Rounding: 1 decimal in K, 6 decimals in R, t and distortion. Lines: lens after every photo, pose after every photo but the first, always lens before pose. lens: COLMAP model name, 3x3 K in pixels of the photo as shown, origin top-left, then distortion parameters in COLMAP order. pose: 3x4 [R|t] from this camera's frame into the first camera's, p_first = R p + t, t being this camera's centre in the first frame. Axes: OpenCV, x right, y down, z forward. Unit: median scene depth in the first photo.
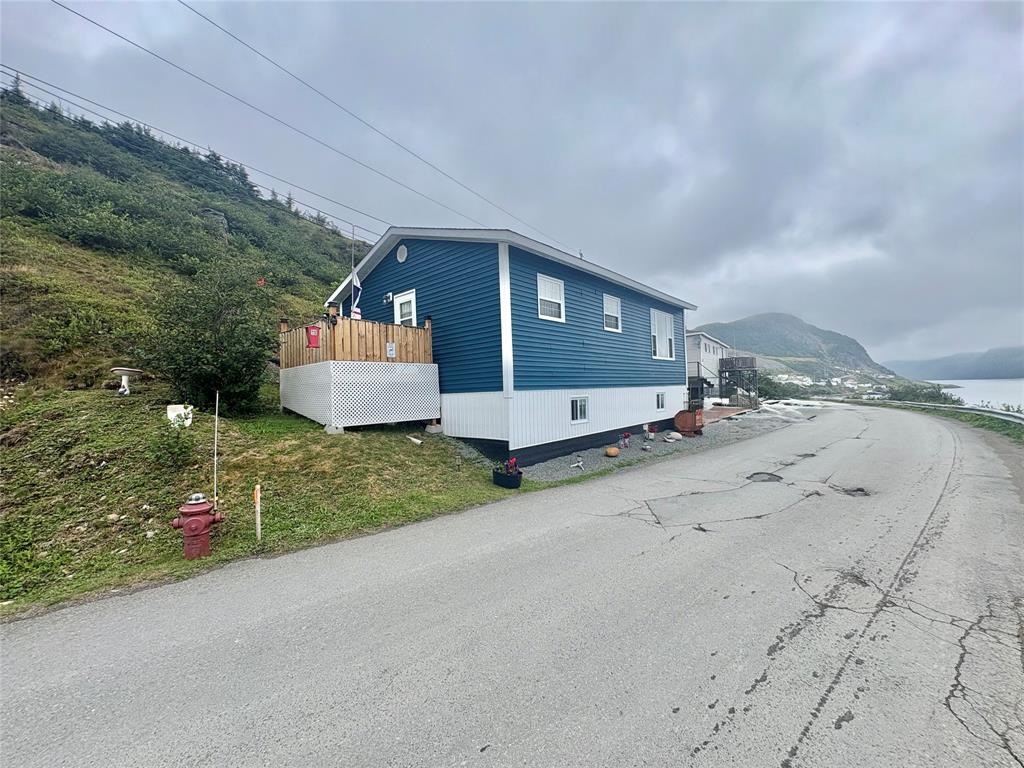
lens RADIAL K [[407.6, 0, 516.4], [0, 407.6, 382.3], [0, 0, 1]] dist [0.001289, -0.000249]
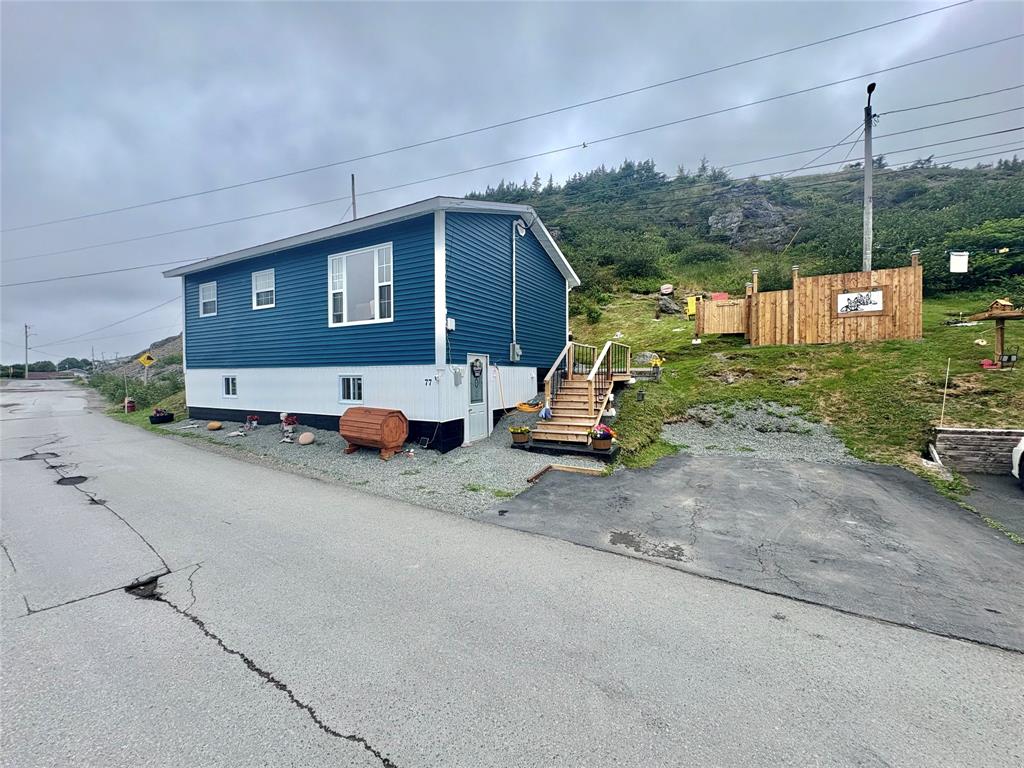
lens RADIAL K [[407.6, 0, 510.1], [0, 407.6, 381.3], [0, 0, 1]] dist [0.001289, -0.000249]
pose [[0.217821, 0.050527, -0.974680, 1.593952], [0.018210, 0.998275, 0.055820, 0.002538], [0.975819, -0.029908, 0.216525, 1.659389]]
